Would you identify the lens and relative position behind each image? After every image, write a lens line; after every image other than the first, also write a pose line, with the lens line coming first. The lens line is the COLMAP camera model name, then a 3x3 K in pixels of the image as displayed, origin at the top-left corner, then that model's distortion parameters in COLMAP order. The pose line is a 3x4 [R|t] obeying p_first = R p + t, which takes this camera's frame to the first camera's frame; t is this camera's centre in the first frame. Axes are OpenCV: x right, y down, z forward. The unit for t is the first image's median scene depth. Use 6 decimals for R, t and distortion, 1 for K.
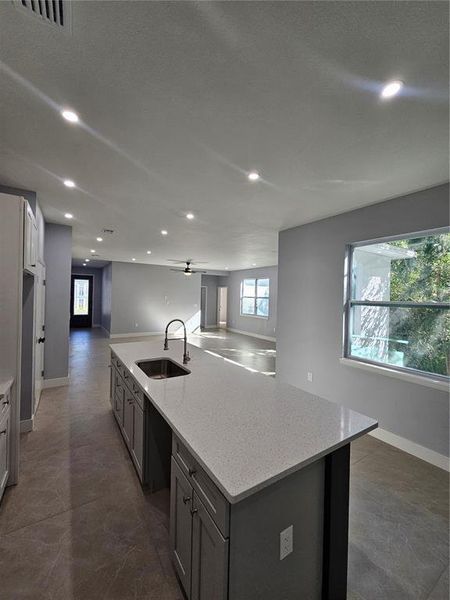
lens RADIAL K [[247.5, 0, 227.5], [0, 247.5, 294.4], [0, 0, 1]] dist [-0.015353, -0.000096]
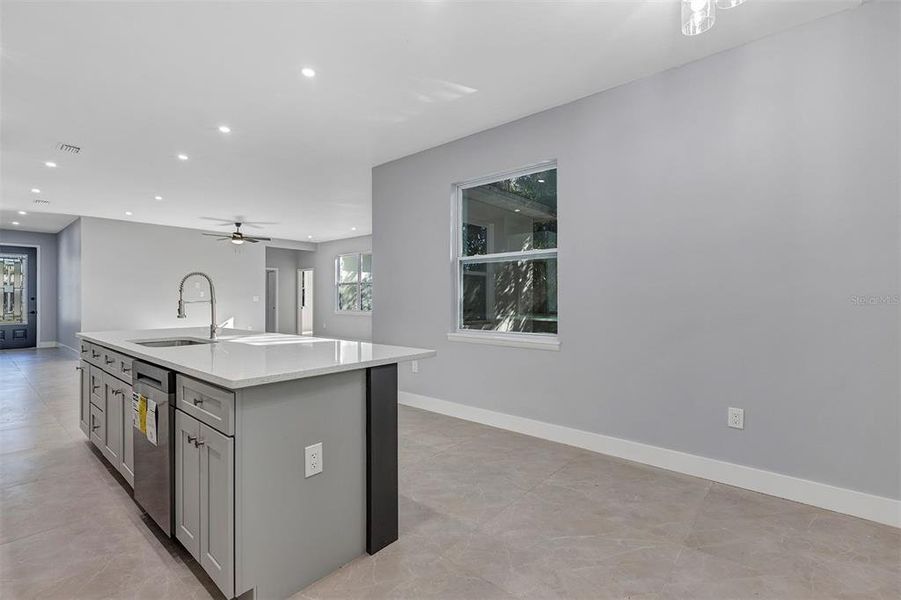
lens RADIAL K [[412.8, 0, 444.1], [0, 412.8, 297.9], [0, 0, 1]] dist [0.009762, -0.000149]
pose [[0.962118, -0.023680, 0.271604, 0.039956], [0.023262, 0.999718, 0.004761, 0.054831], [-0.271640, 0.001737, 0.962397, -0.081416]]
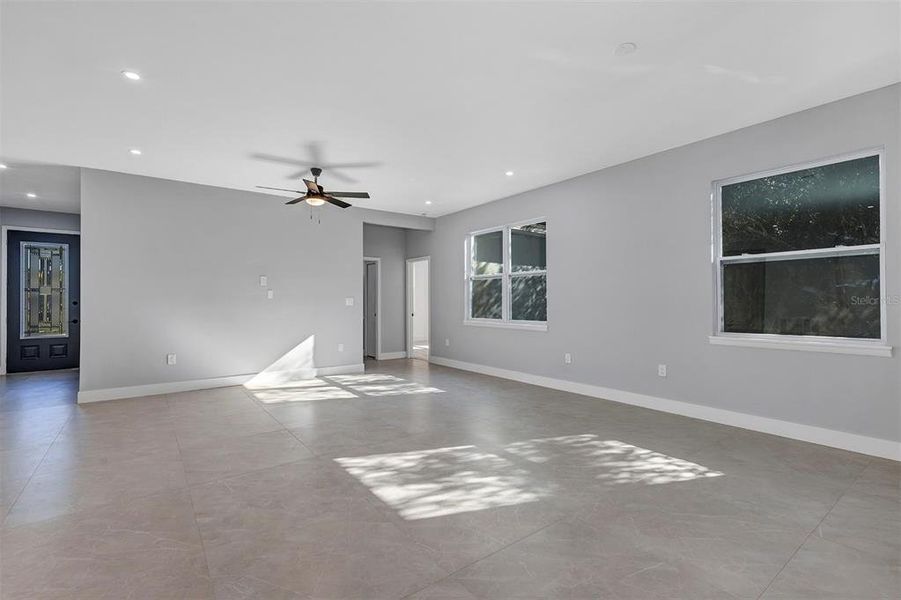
lens RADIAL K [[403.6, 0, 446.6], [0, 403.6, 297.8], [0, 0, 1]] dist [0.003098, 0.000166]
pose [[0.997973, -0.026211, 0.057995, -0.017600], [0.026991, 0.999555, -0.012700, 0.056858], [-0.057636, 0.014240, 0.998236, 0.431226]]
